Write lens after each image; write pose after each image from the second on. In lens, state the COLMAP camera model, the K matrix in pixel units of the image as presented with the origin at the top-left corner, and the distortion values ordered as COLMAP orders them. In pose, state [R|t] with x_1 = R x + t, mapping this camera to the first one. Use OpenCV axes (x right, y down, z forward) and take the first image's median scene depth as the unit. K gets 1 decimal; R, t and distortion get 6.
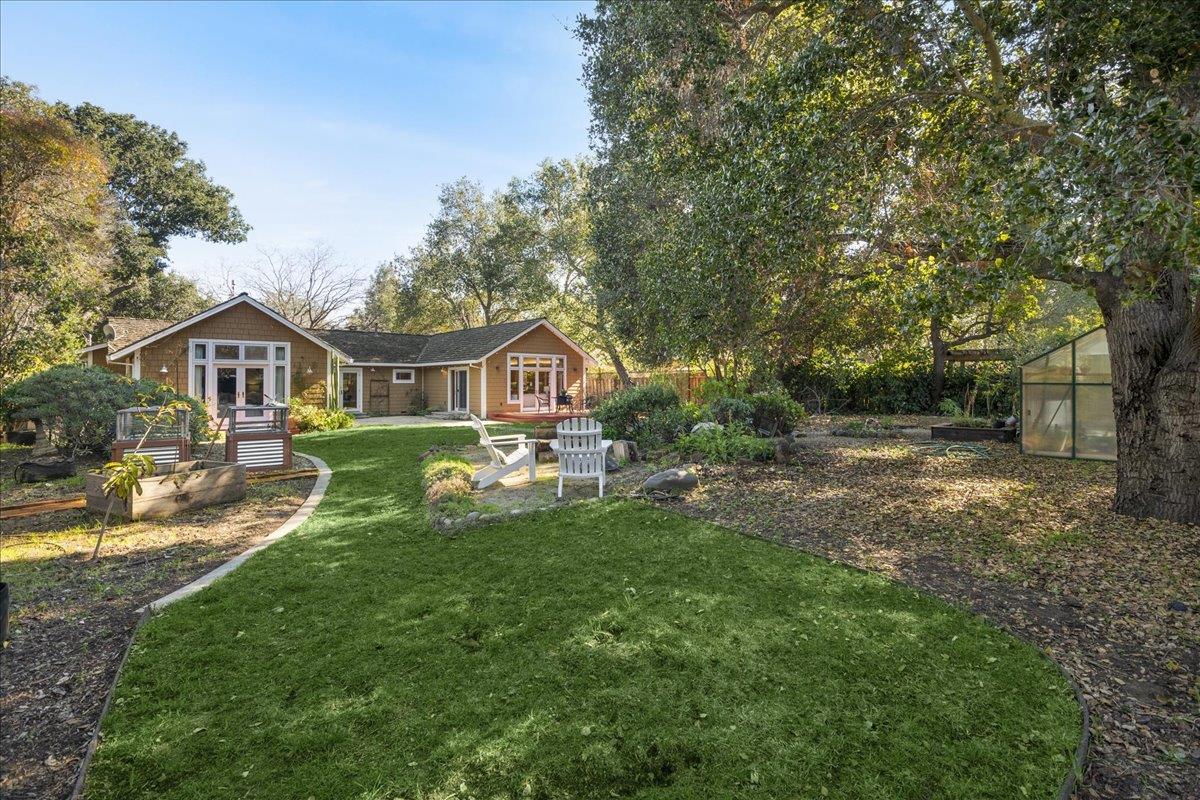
lens RADIAL K [[545.4, 0, 597.6], [0, 545.4, 393.0], [0, 0, 1]] dist [0.000841, -0.023353]
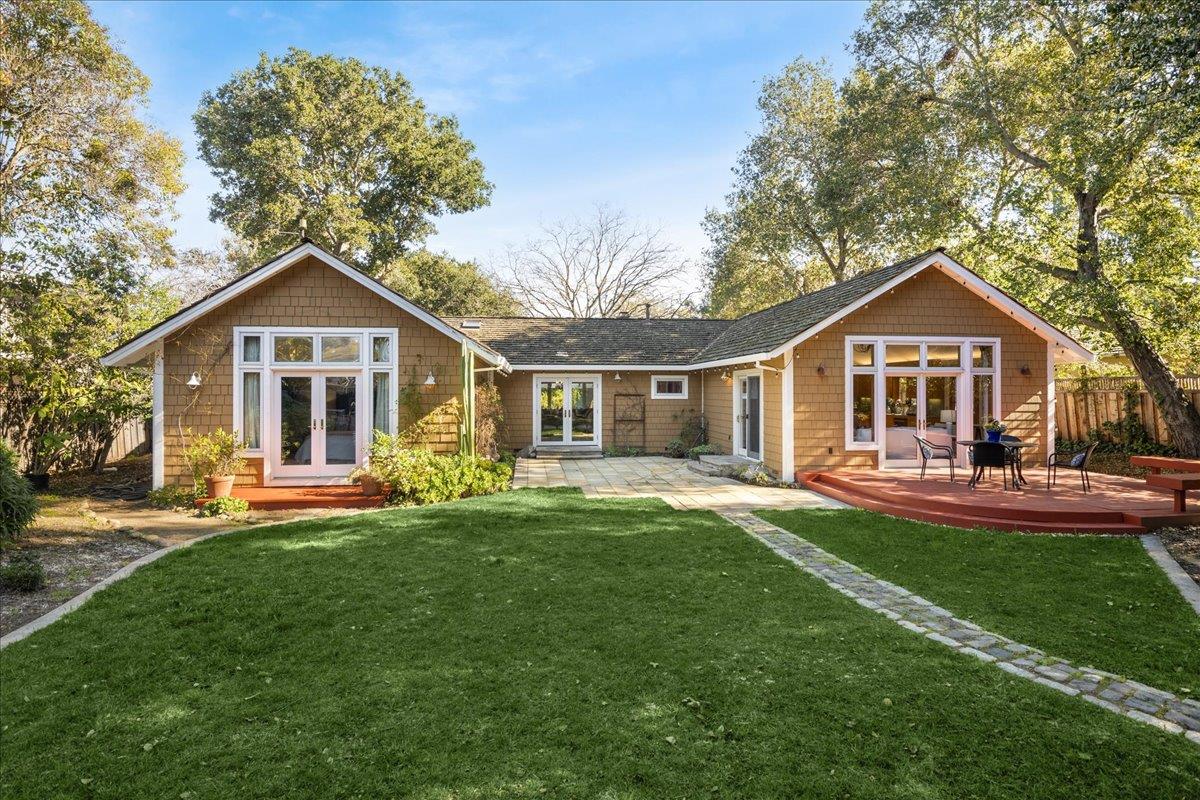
lens RADIAL K [[603.4, 0, 618.7], [0, 603.4, 381.8], [0, 0, 1]] dist [0.000895, -0.000250]
pose [[0.819160, -0.004491, -0.573547, -0.032523], [-0.012889, 0.999573, -0.026235, -0.019924], [0.573420, 0.028883, 0.818752, 0.468412]]
